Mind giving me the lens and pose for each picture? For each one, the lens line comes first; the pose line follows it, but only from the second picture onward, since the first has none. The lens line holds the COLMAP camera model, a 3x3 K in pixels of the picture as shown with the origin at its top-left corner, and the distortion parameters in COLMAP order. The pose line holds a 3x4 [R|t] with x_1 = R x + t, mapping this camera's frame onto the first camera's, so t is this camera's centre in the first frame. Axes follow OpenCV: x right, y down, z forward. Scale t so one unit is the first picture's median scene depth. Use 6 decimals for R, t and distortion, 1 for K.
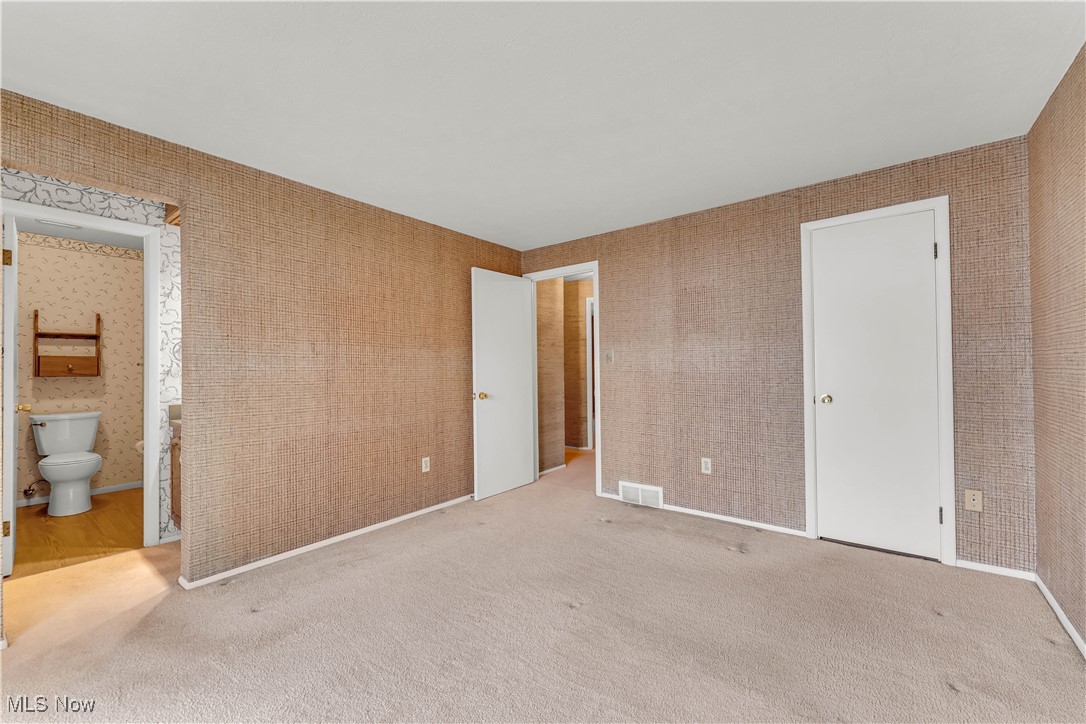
lens RADIAL K [[441.9, 0, 541.0], [0, 441.9, 361.7], [0, 0, 1]] dist [0.004327, -0.001014]
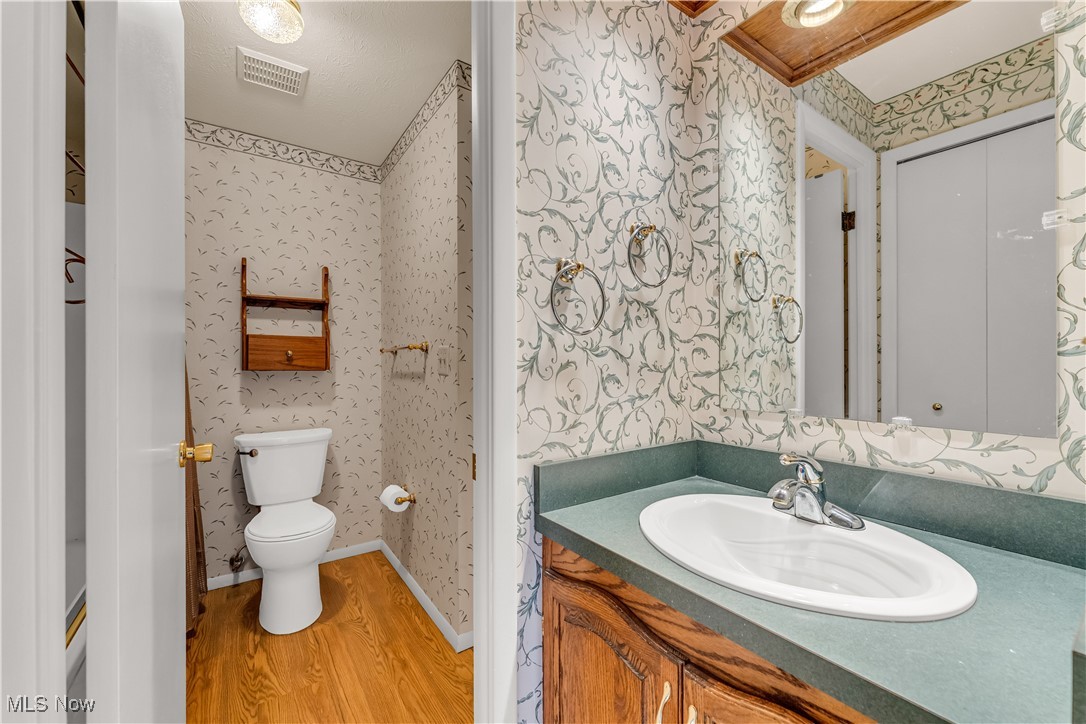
lens RADIAL K [[441.9, 0, 544.9], [0, 441.9, 360.8], [0, 0, 1]] dist [0.004327, -0.001014]
pose [[0.958659, 0.003772, -0.284531, -0.571181], [-0.000530, 0.999934, 0.011471, 0.013933], [0.284556, -0.010846, 0.958598, 0.534842]]
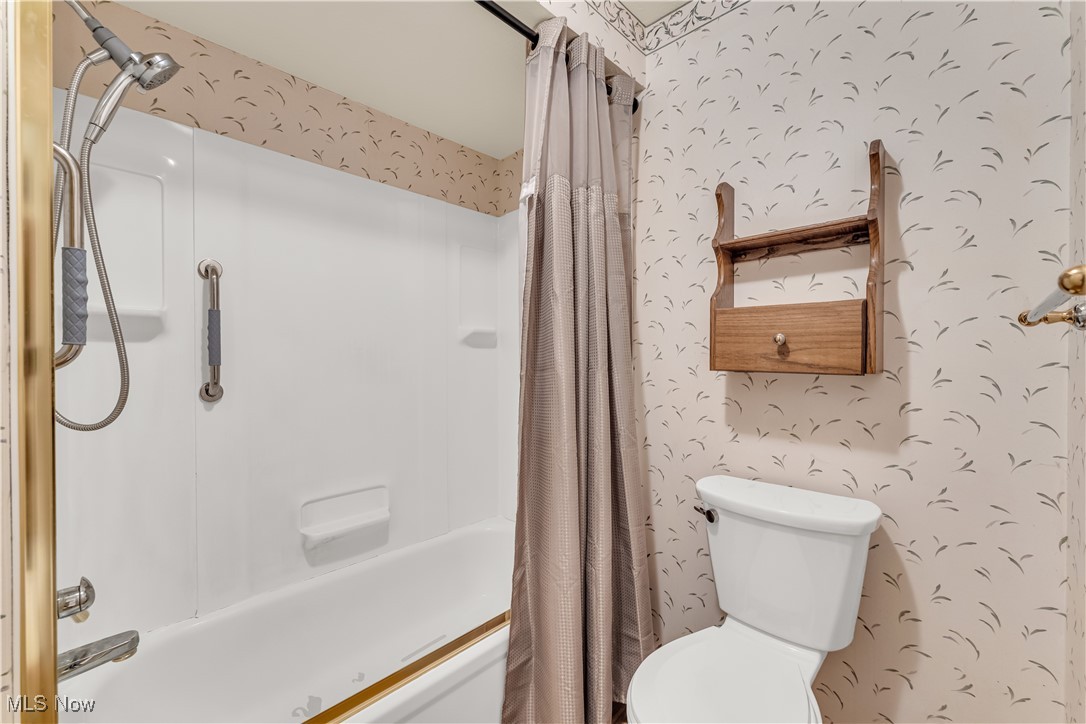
lens RADIAL K [[441.9, 0, 545.6], [0, 441.9, 360.2], [0, 0, 1]] dist [0.004327, -0.001014]
pose [[-0.093834, 0.009864, -0.995539, -0.754128], [0.016145, 0.999834, 0.008384, 0.020189], [0.995457, -0.015287, -0.093977, 0.873211]]
